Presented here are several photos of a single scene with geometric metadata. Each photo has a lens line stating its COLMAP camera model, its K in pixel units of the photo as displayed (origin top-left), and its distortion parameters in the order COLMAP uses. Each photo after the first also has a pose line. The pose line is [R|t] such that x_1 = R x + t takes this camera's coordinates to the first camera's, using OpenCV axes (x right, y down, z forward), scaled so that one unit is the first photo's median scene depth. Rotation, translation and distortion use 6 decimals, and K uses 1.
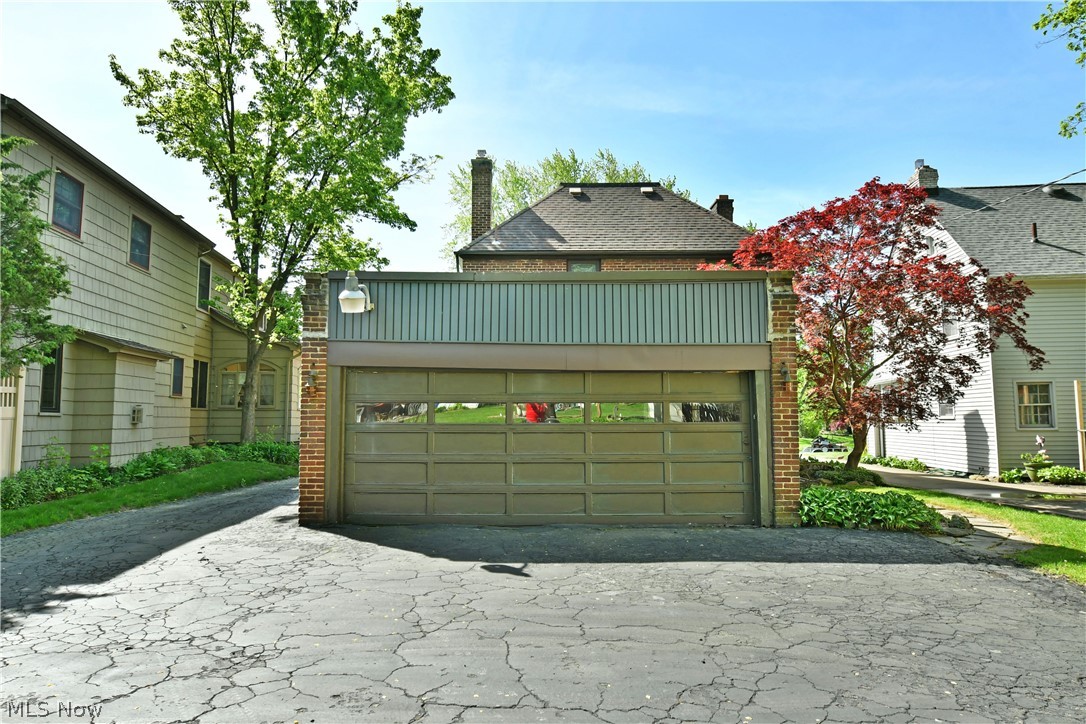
lens RADIAL K [[665.6, 0, 543.1], [0, 665.6, 357.1], [0, 0, 1]] dist [-0.012070, 0.000214]
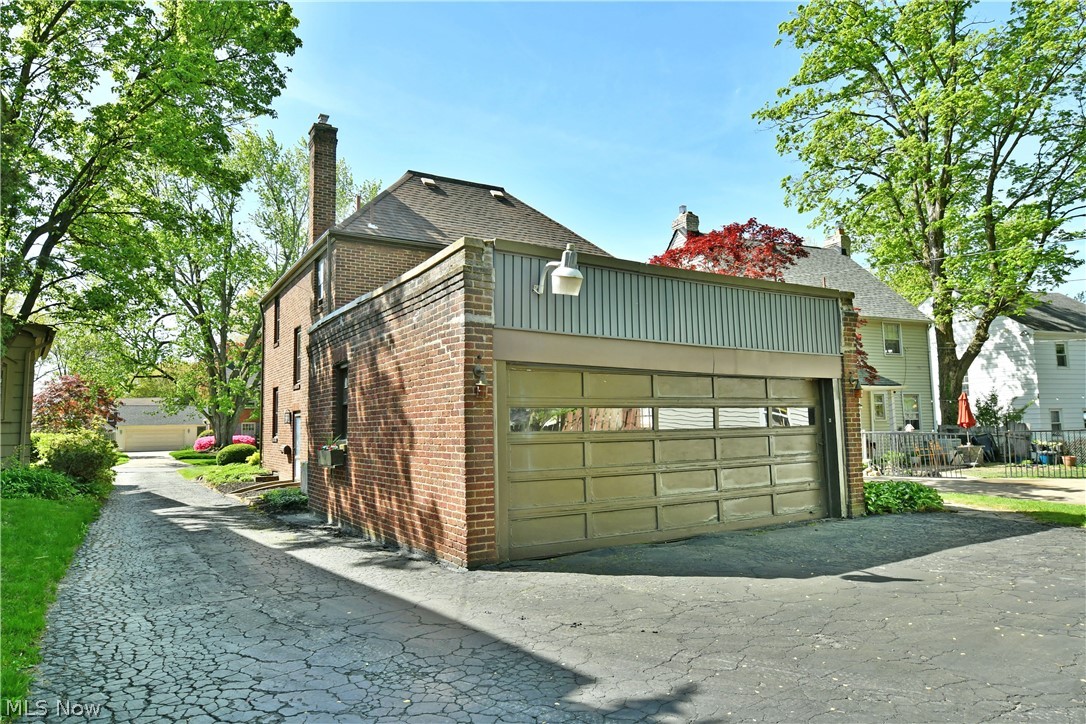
lens RADIAL K [[665.6, 0, 542.5], [0, 665.6, 358.4], [0, 0, 1]] dist [-0.012070, 0.000214]
pose [[0.853397, 0.039599, 0.519755, -0.424011], [-0.032323, 0.999211, -0.023057, 0.017049], [-0.520259, 0.002877, 0.854004, 0.188215]]
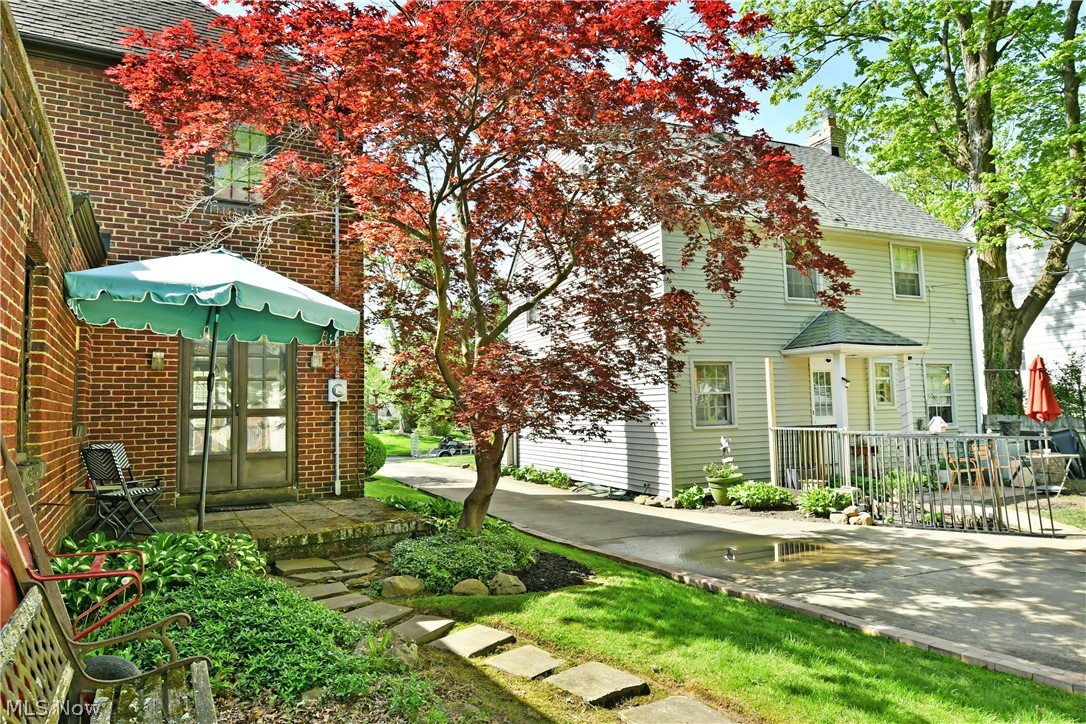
lens RADIAL K [[665.6, 0, 540.5], [0, 665.6, 361.1], [0, 0, 1]] dist [-0.012070, 0.000214]
pose [[0.867900, 0.023048, 0.496203, 0.284870], [-0.027562, 0.999619, 0.001777, 0.052515], [-0.495973, -0.015219, 0.868205, 0.597230]]
